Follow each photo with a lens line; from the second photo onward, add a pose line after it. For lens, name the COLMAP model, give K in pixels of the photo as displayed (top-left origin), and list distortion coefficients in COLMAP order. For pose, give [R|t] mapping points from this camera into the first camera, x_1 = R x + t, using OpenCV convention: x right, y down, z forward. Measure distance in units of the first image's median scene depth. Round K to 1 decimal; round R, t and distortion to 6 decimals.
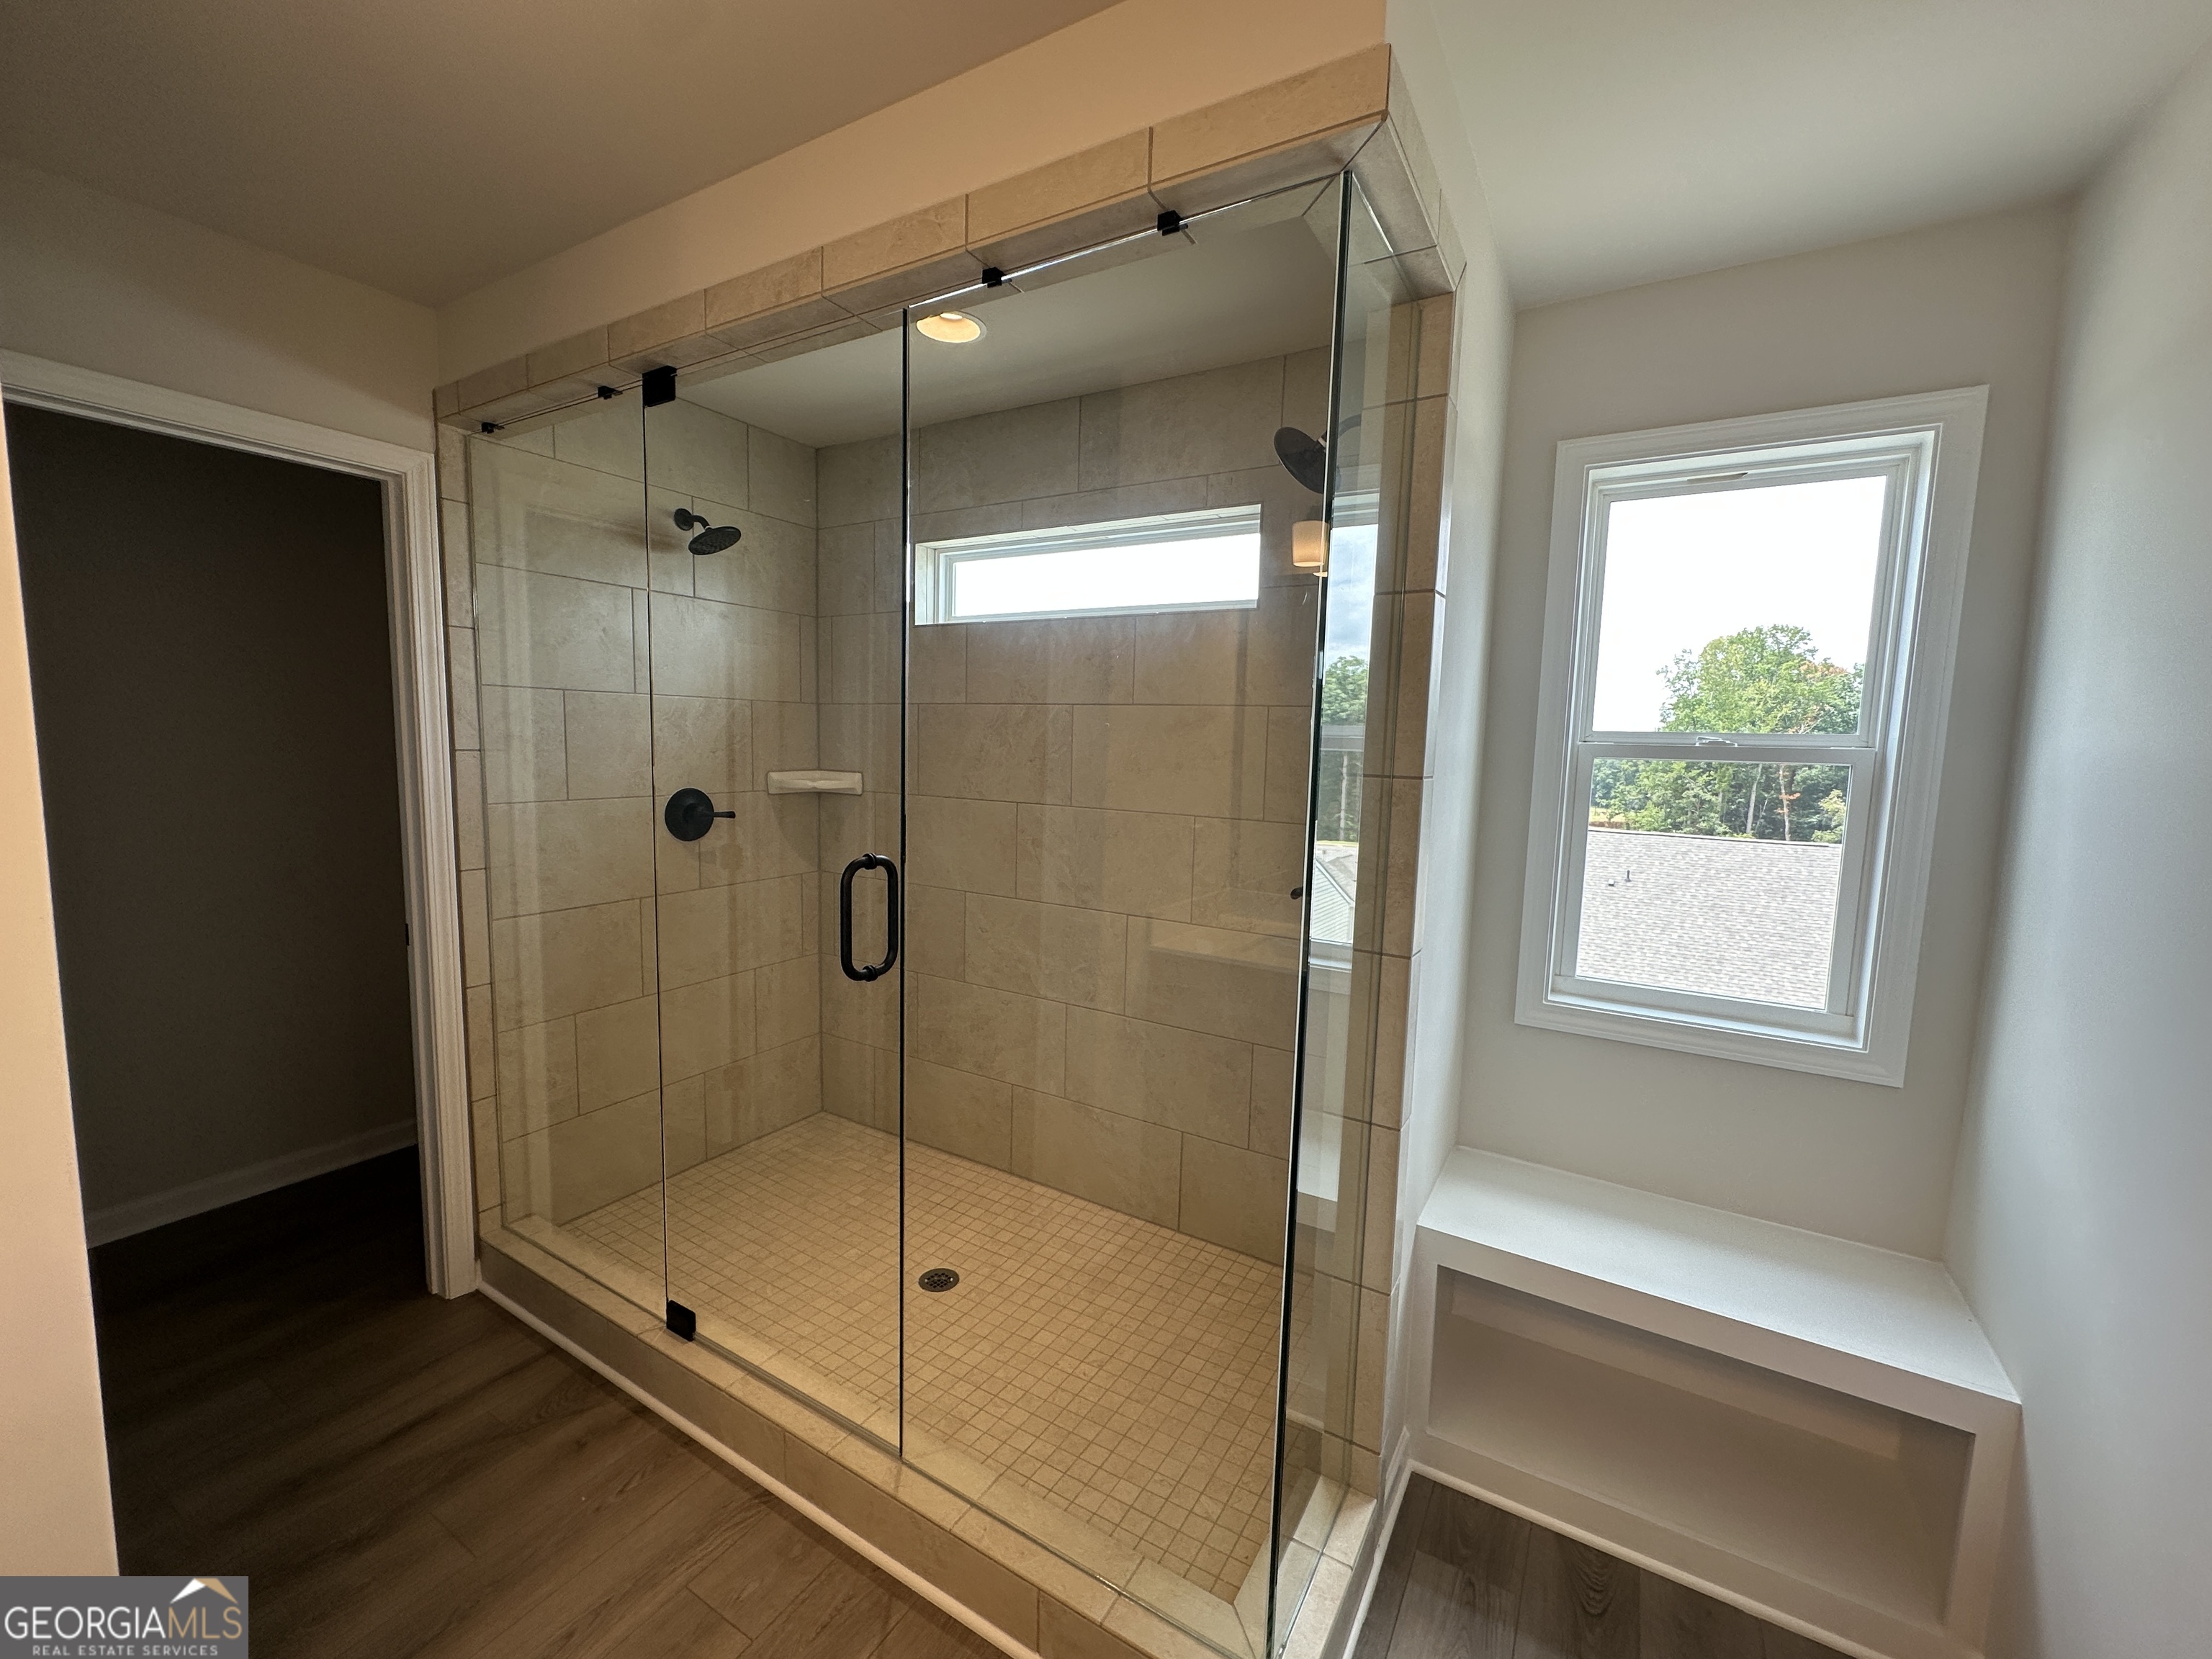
lens RADIAL K [[896.9, 0, 1100.9], [0, 896.9, 831.4], [0, 0, 1]] dist [-0.006468, 0.001037]
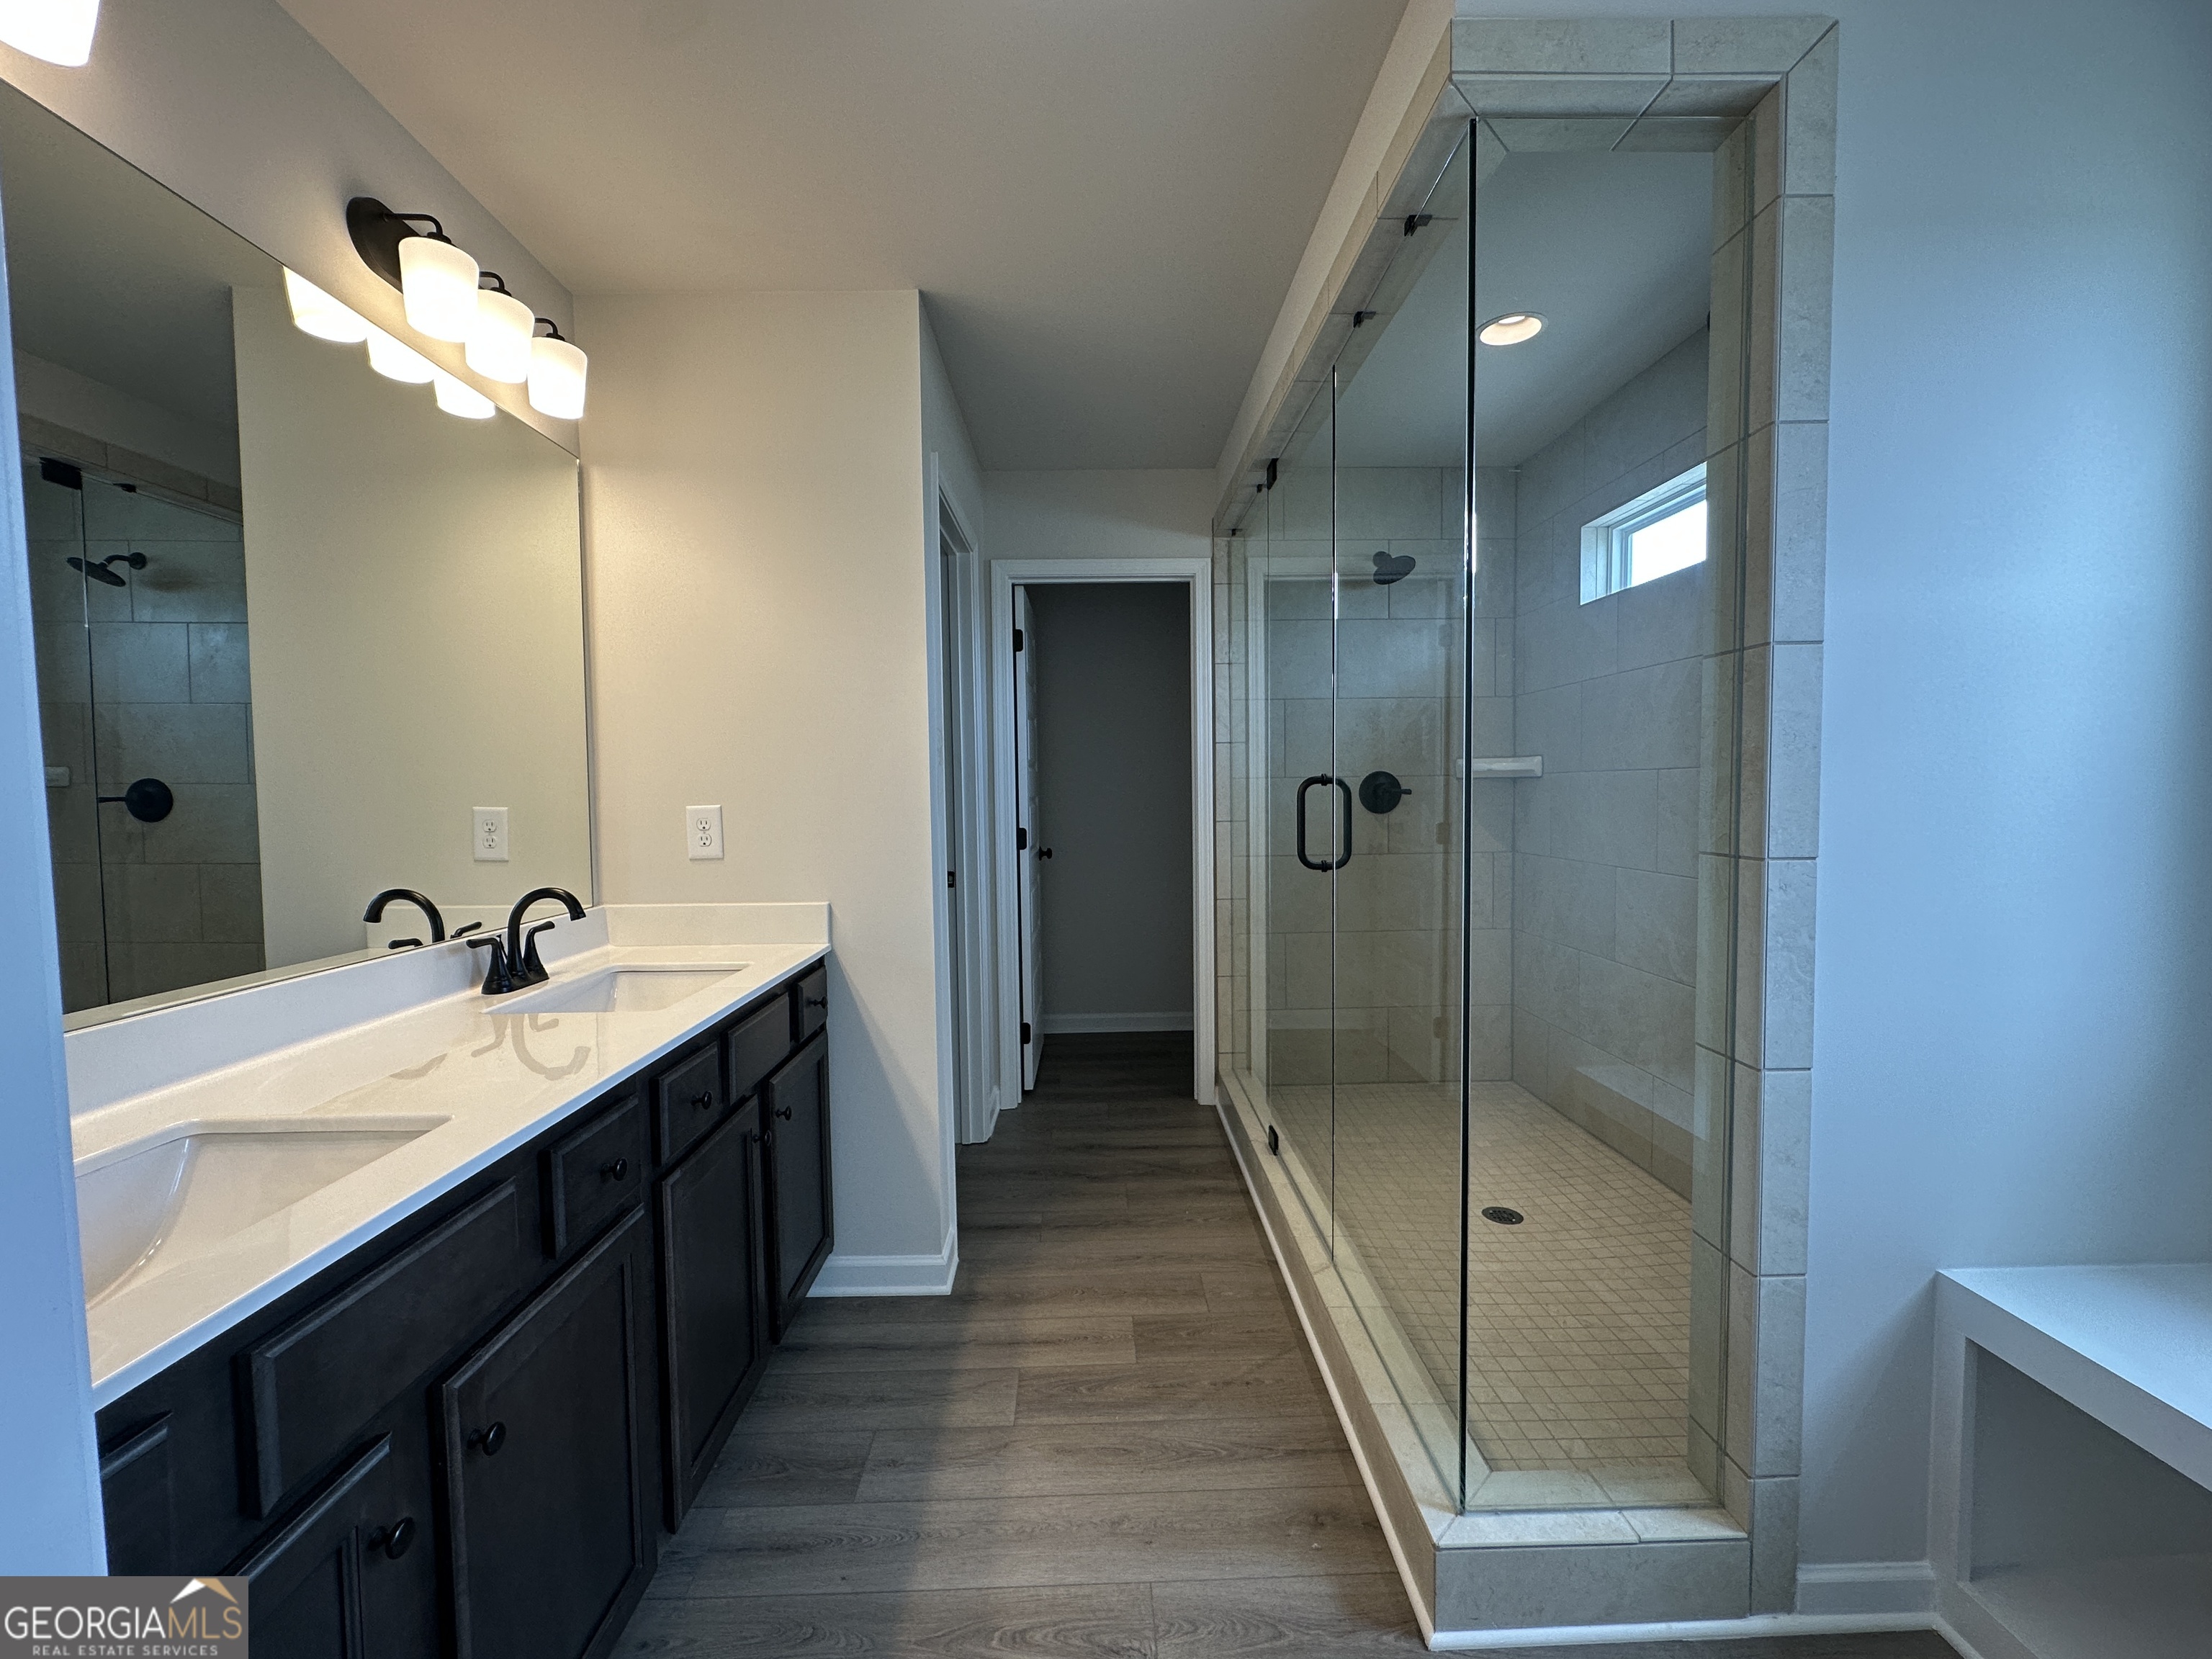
lens RADIAL K [[896.9, 0, 1106.8], [0, 896.9, 829.6], [0, 0, 1]] dist [-0.006468, 0.001037]
pose [[0.533935, 0.005254, -0.845509, 0.500185], [-0.060253, 0.997675, -0.031850, 0.122188], [0.843376, 0.067951, 0.533010, 0.021914]]
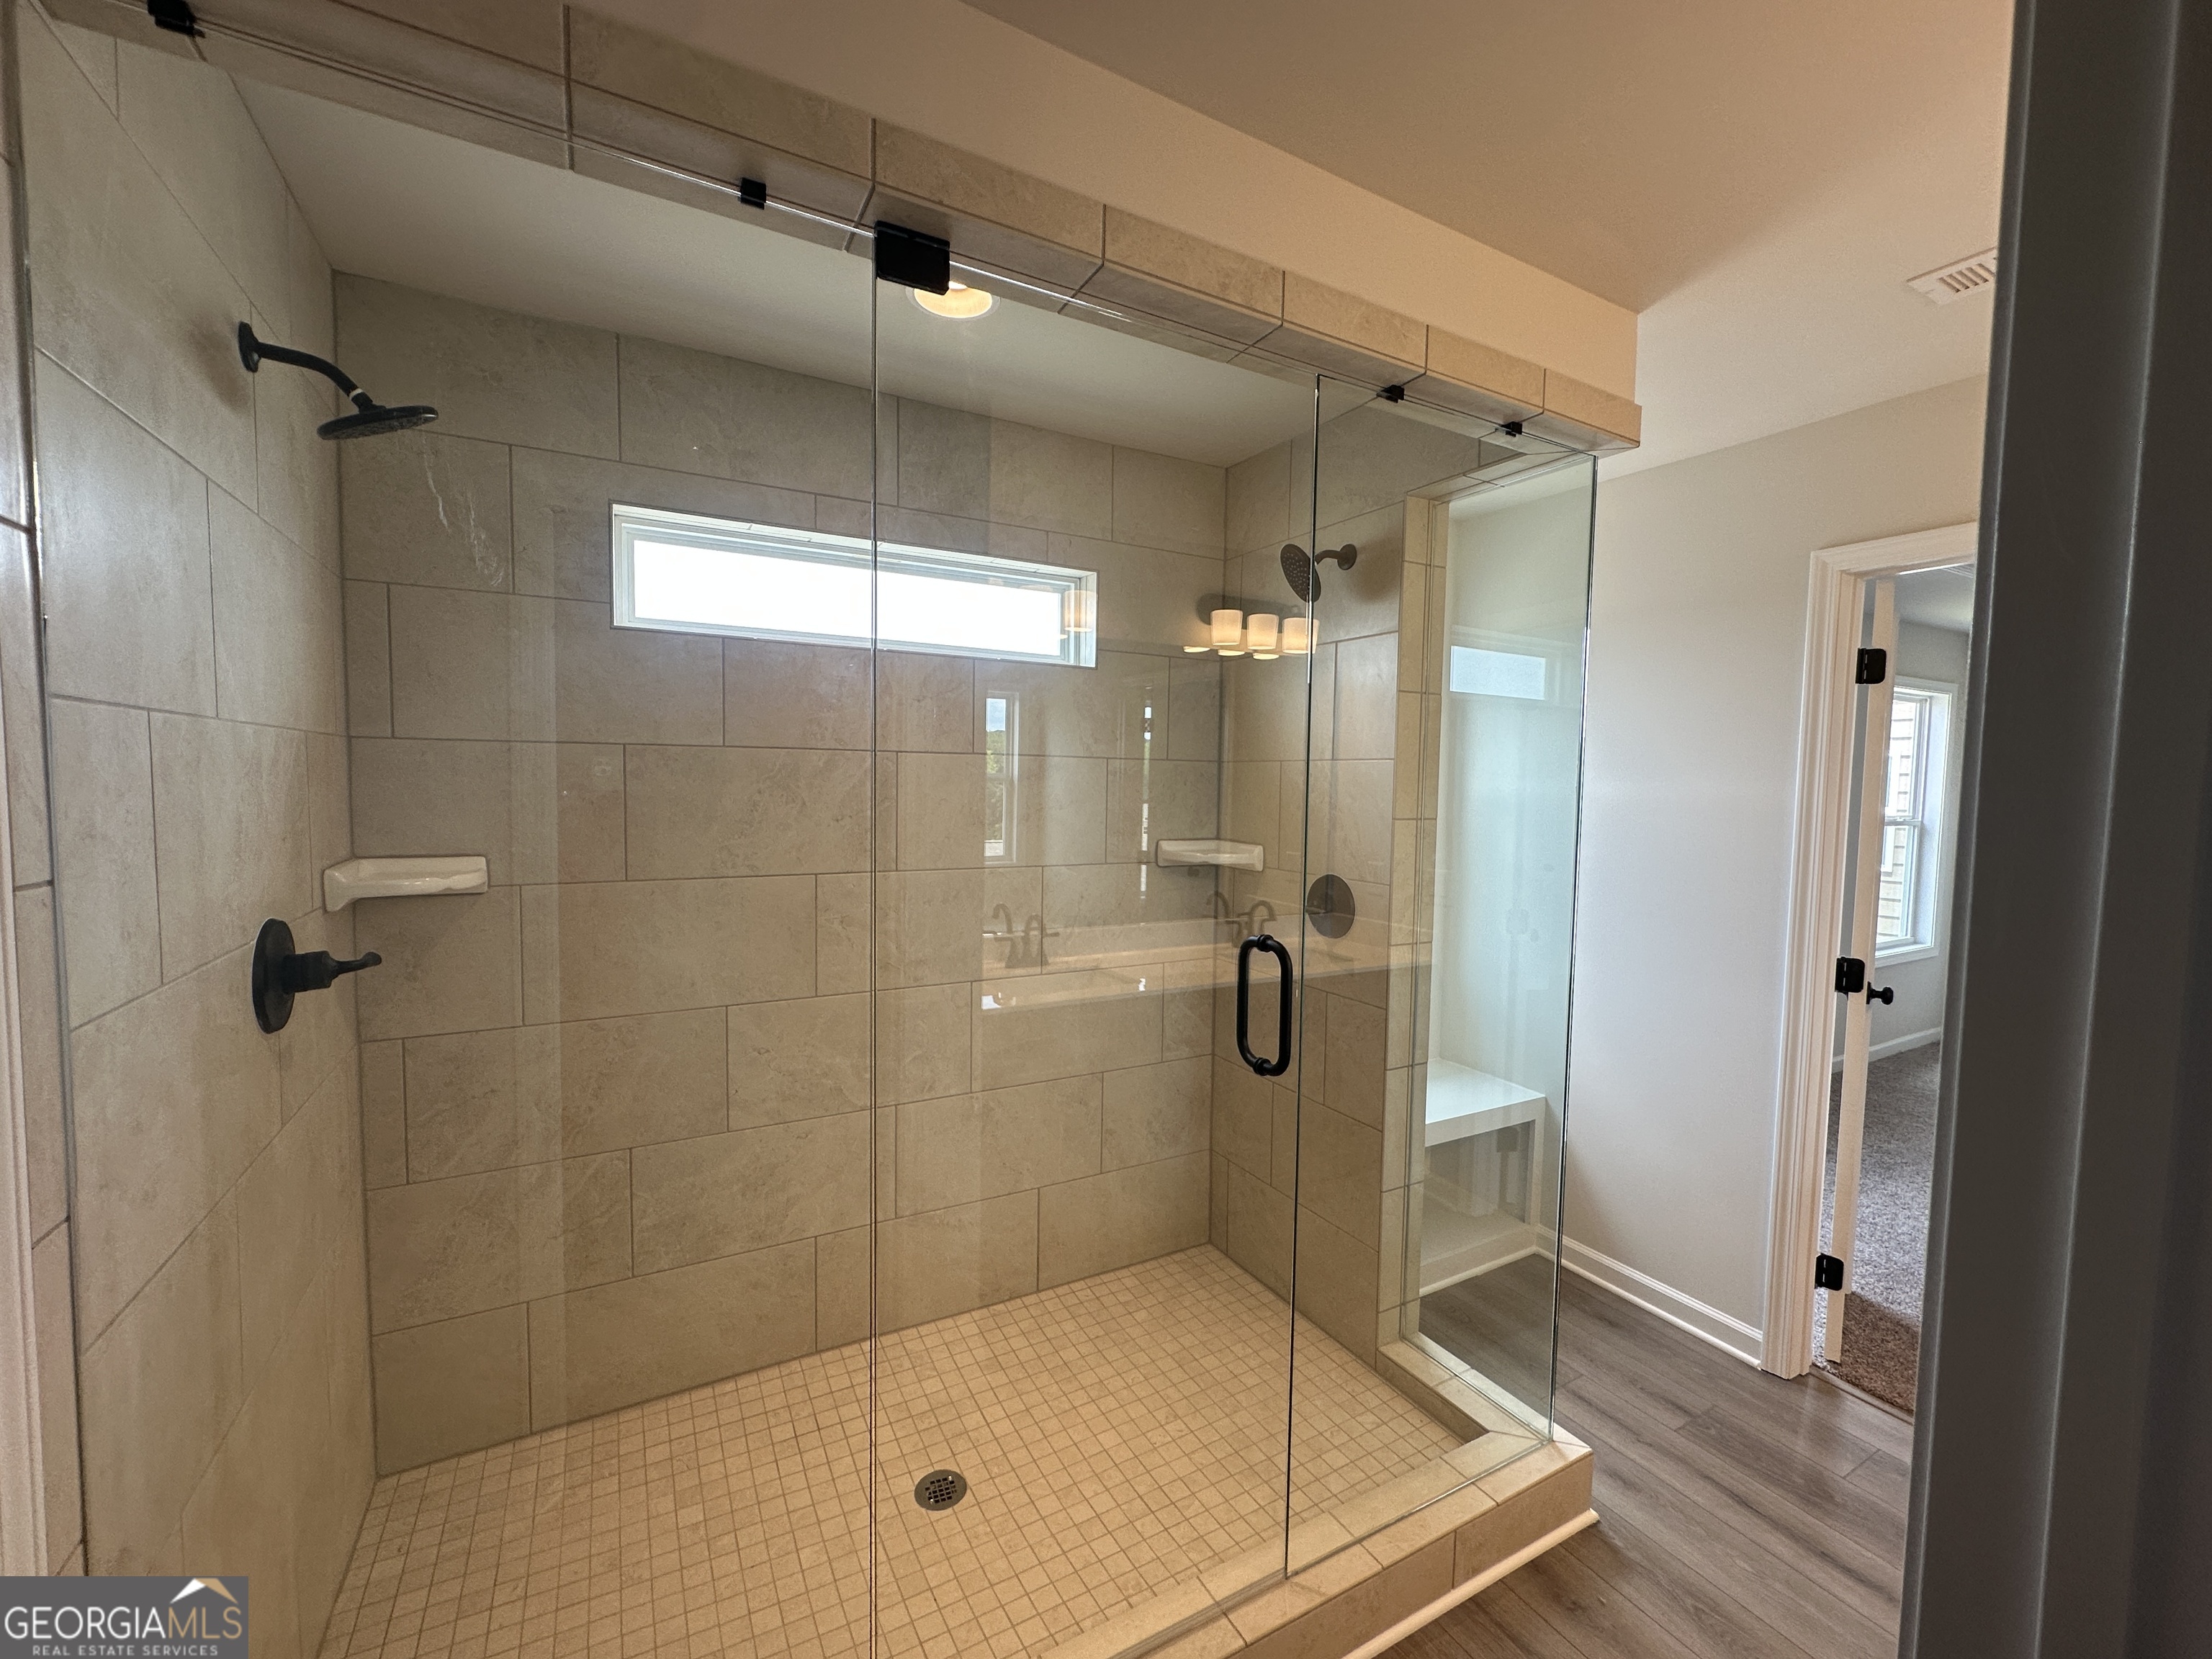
lens RADIAL K [[896.9, 0, 1093.6], [0, 896.9, 829.0], [0, 0, 1]] dist [-0.006468, 0.001037]
pose [[0.504655, -0.060410, 0.861205, -0.822548], [0.092927, 0.995554, 0.015380, -0.077318], [-0.858305, 0.072268, 0.508026, 0.494335]]
